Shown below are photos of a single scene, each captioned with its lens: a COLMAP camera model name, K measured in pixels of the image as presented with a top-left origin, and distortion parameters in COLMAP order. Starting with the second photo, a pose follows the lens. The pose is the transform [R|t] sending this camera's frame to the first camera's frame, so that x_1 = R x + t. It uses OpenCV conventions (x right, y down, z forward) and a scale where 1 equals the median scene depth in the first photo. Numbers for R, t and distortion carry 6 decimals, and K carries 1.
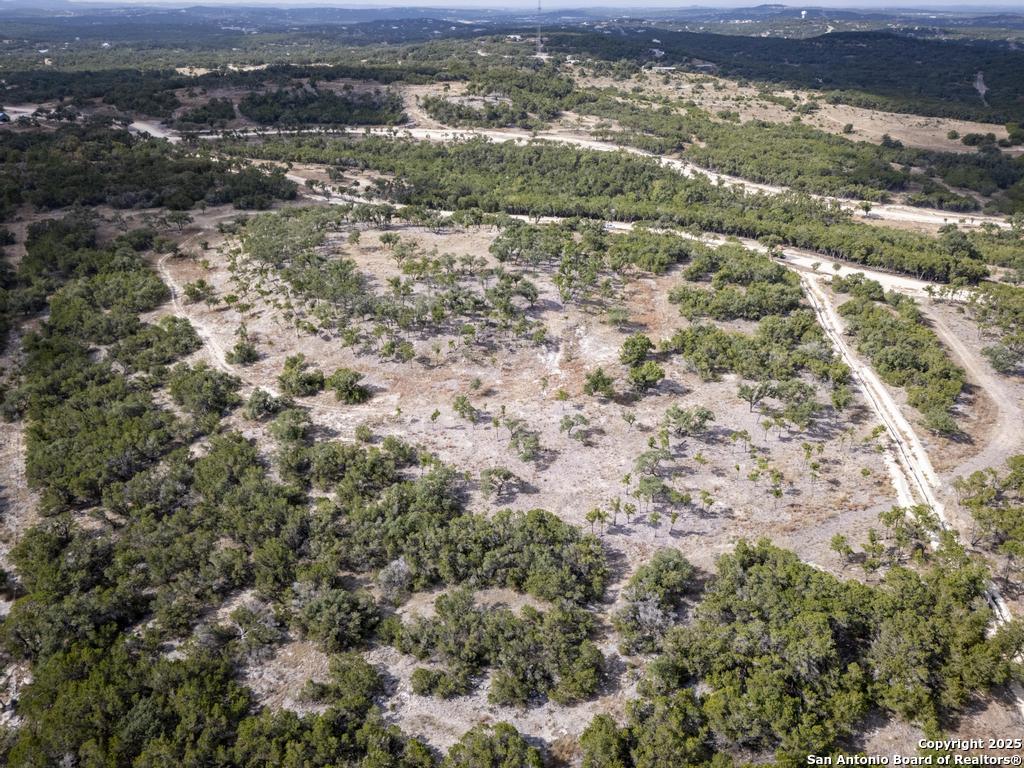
lens RADIAL K [[756.0, 0, 512.0], [0, 756.0, 384.0], [0, 0, 1]] dist [0.066173, -0.047389]
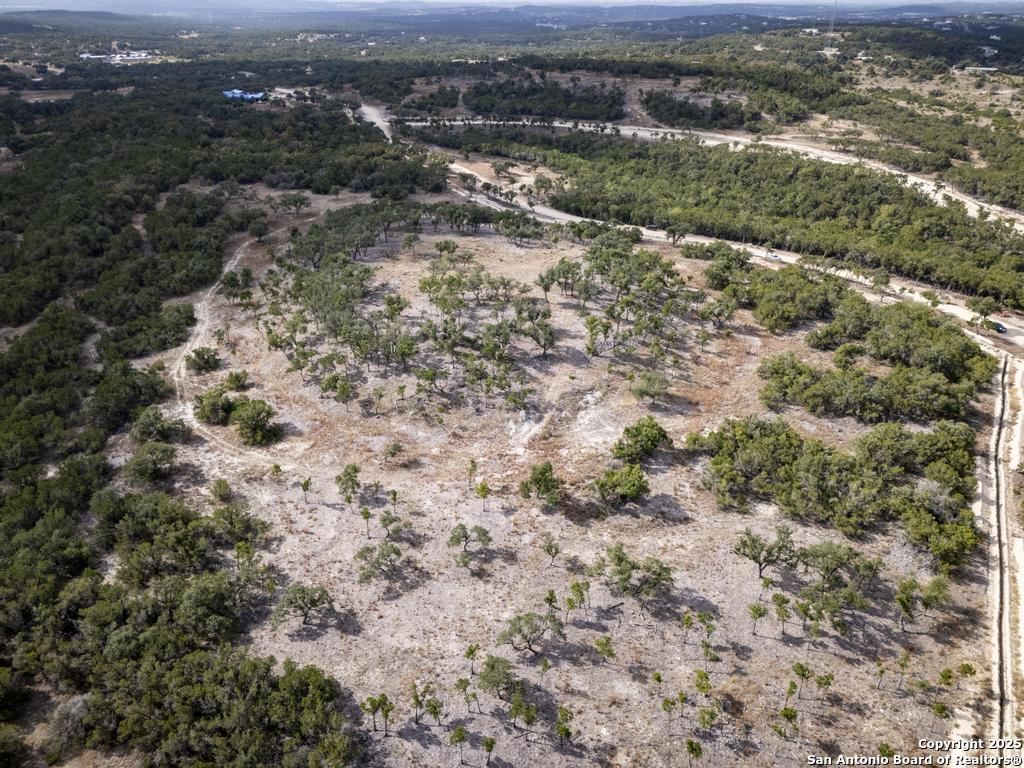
lens RADIAL K [[756.0, 0, 512.0], [0, 756.0, 384.0], [0, 0, 1]] dist [0.066173, -0.047389]
pose [[0.928929, 0.167493, -0.330207, 0.112359], [-0.166925, 0.985504, 0.030293, -0.040144], [0.330494, 0.026980, 0.943422, 0.116853]]
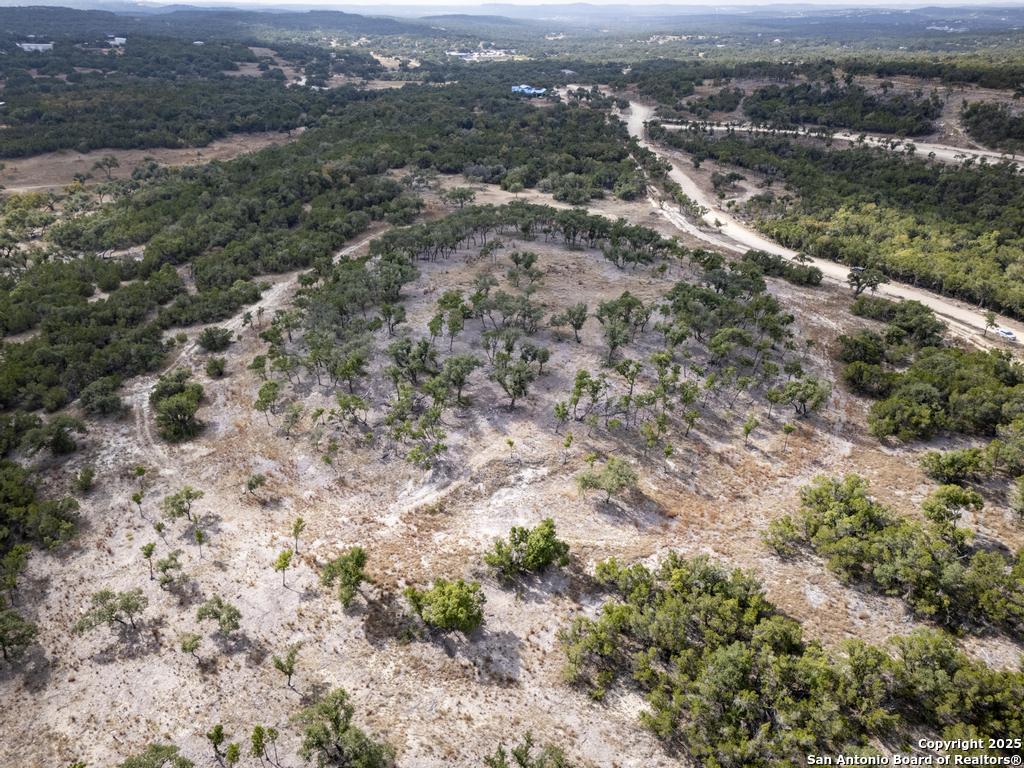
lens RADIAL K [[756.0, 0, 512.0], [0, 756.0, 384.0], [0, 0, 1]] dist [0.066173, -0.047389]
pose [[0.680693, 0.329925, -0.654069, 0.187112], [-0.331989, 0.934825, 0.126040, -0.087094], [0.653024, 0.131350, 0.745860, 0.237624]]
